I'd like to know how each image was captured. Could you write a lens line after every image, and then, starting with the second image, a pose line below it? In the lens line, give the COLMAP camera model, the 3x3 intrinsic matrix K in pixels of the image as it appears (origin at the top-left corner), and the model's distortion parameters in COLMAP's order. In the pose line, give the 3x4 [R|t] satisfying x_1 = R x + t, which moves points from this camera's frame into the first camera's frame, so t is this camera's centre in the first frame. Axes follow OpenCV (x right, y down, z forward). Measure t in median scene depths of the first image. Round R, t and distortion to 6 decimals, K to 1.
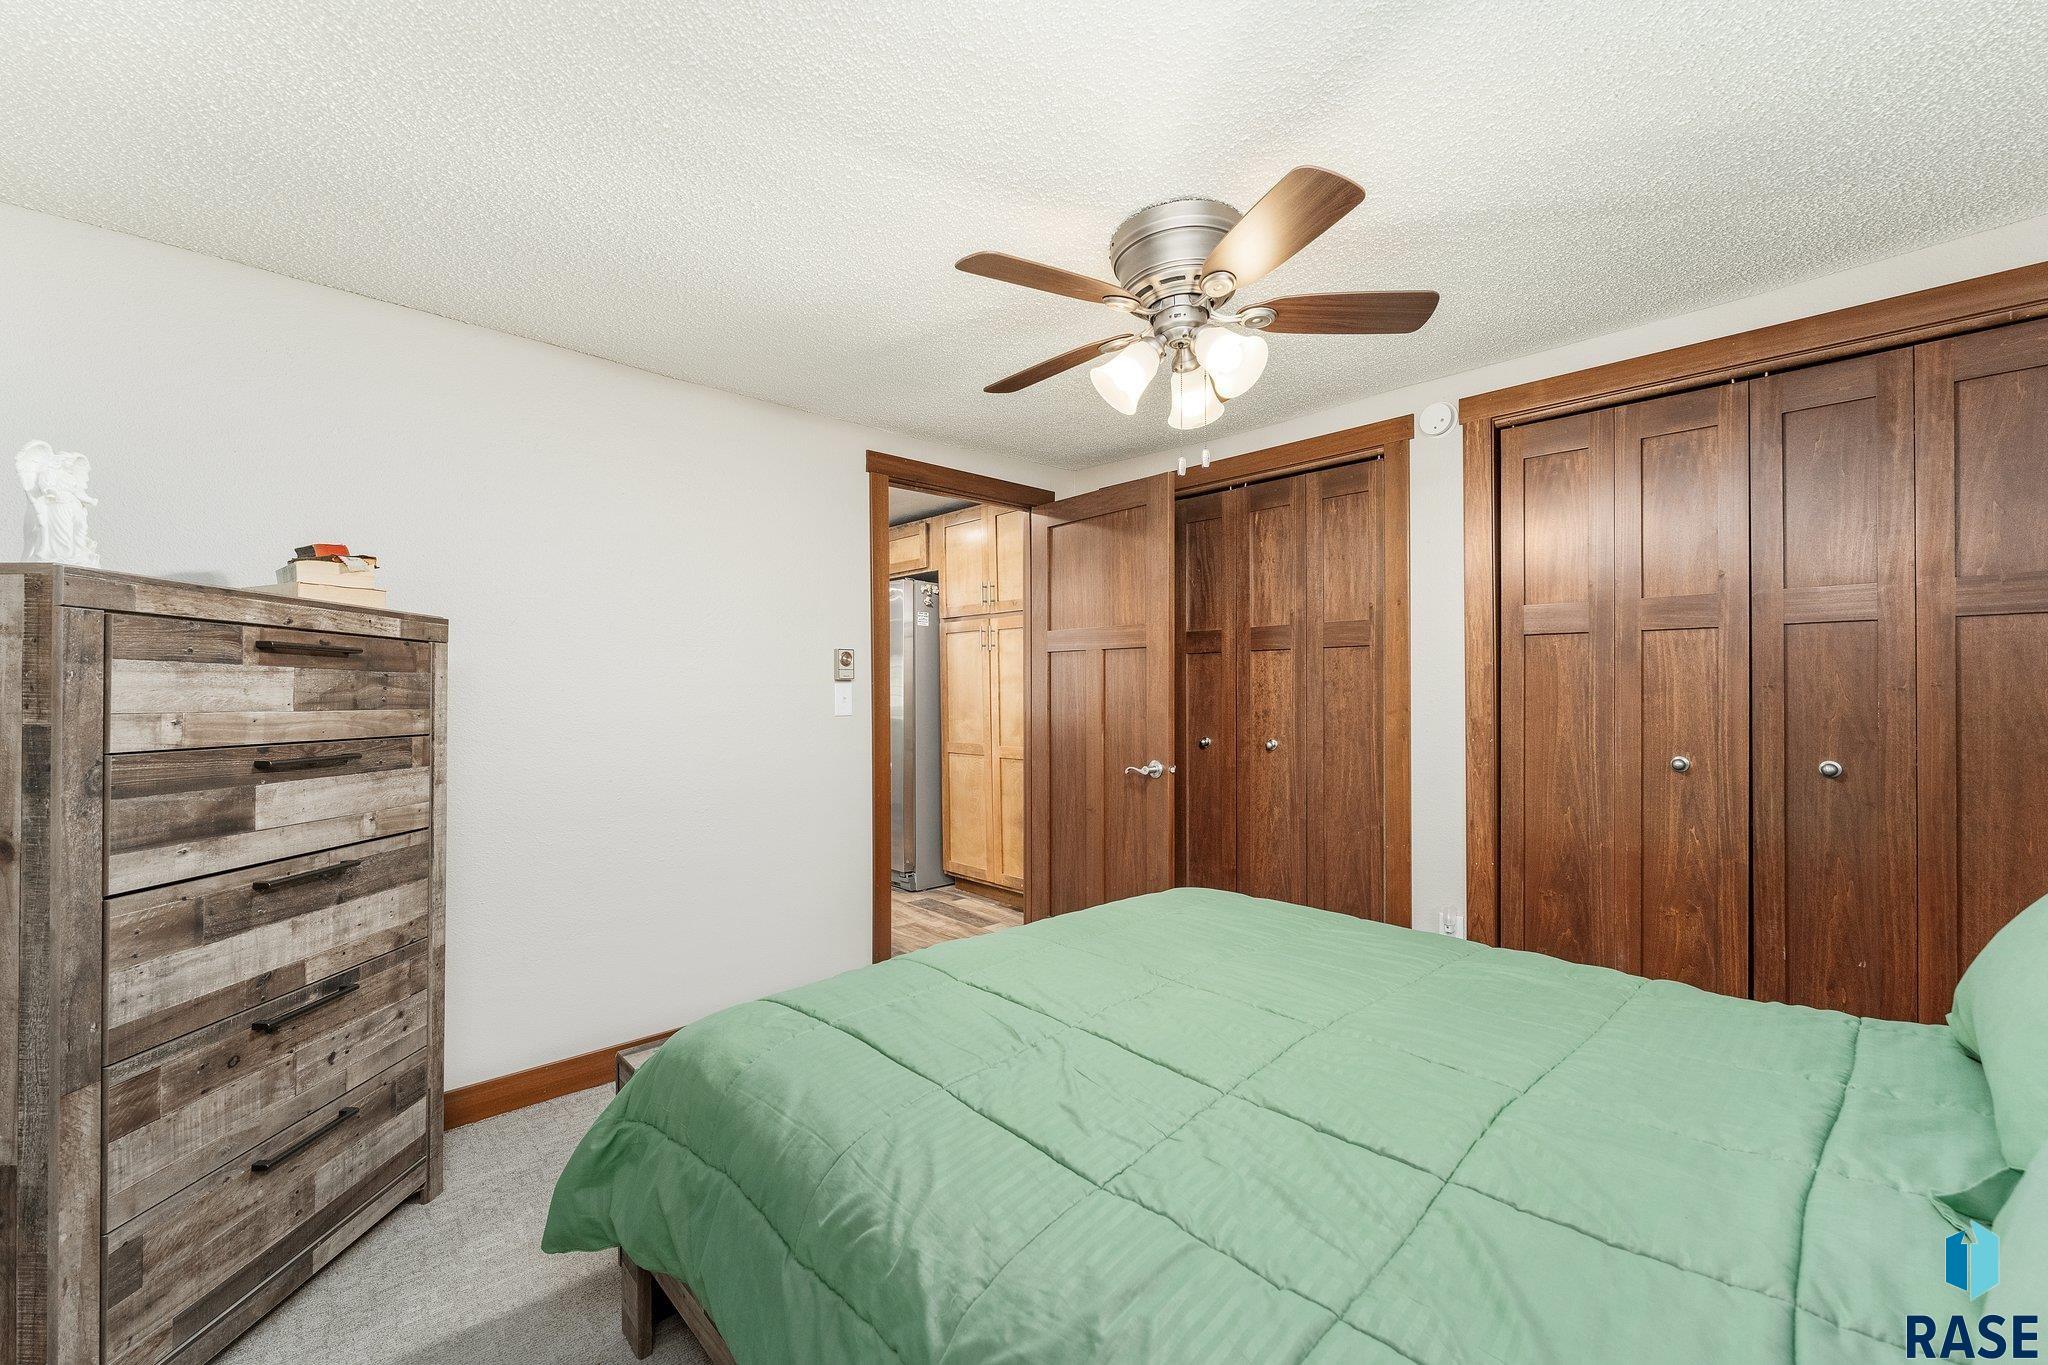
lens RADIAL K [[827.6, 0, 1026.9], [0, 827.6, 692.9], [0, 0, 1]] dist [-0.000908, -0.000129]
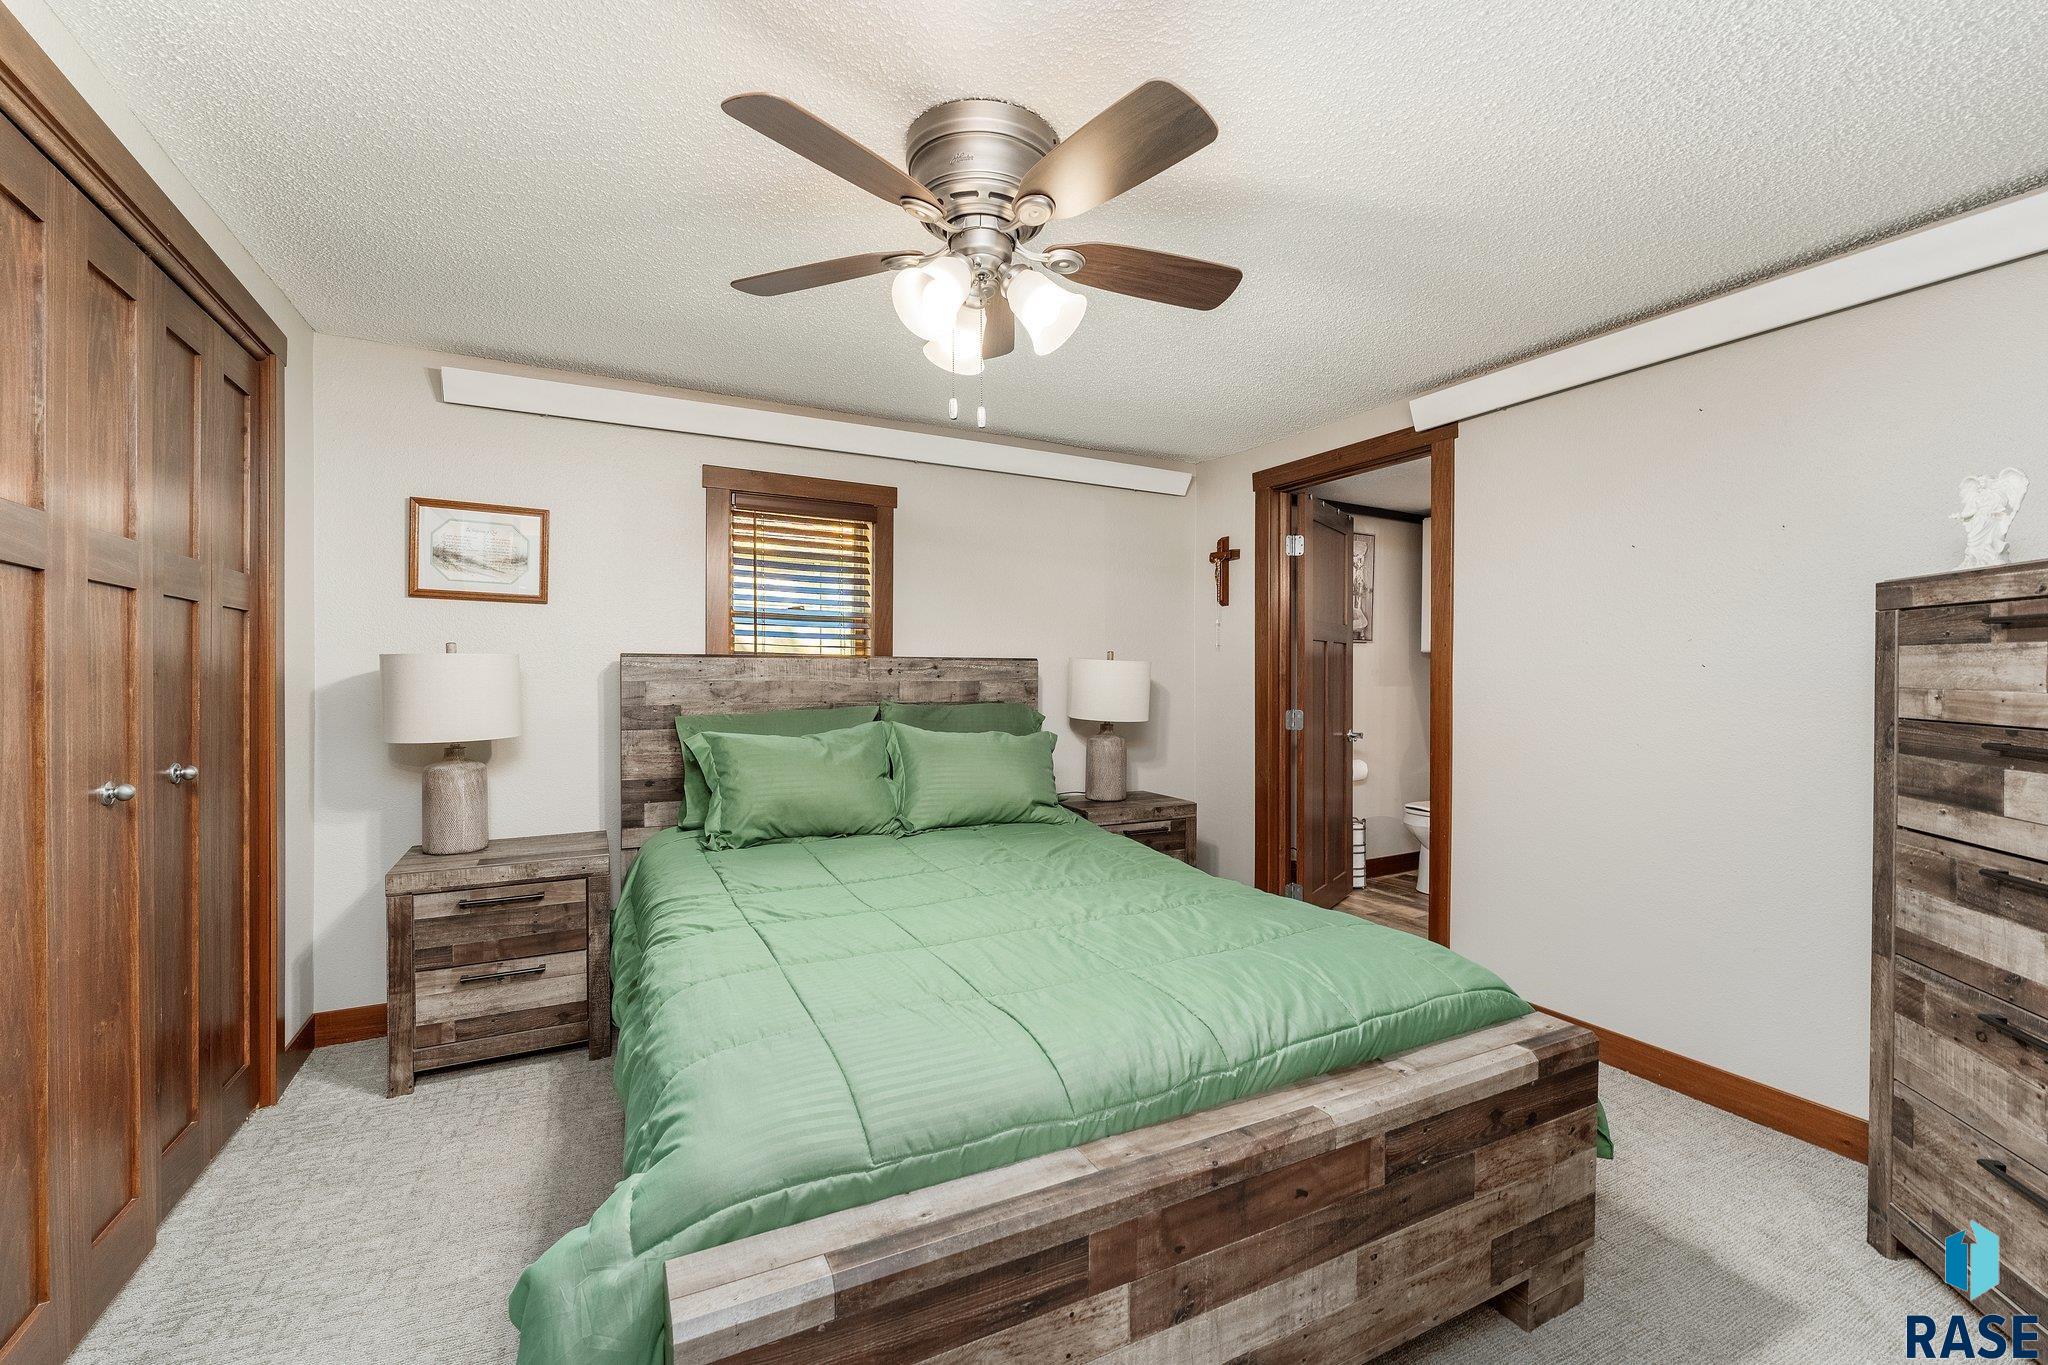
lens RADIAL K [[827.6, 0, 1014.5], [0, 827.6, 672.9], [0, 0, 1]] dist [-0.000908, -0.000129]
pose [[-0.960576, -0.000452, 0.278019, -0.105730], [-0.000611, 1.000000, -0.000483, 0.002739], [-0.278018, -0.000634, -0.960576, 2.307195]]
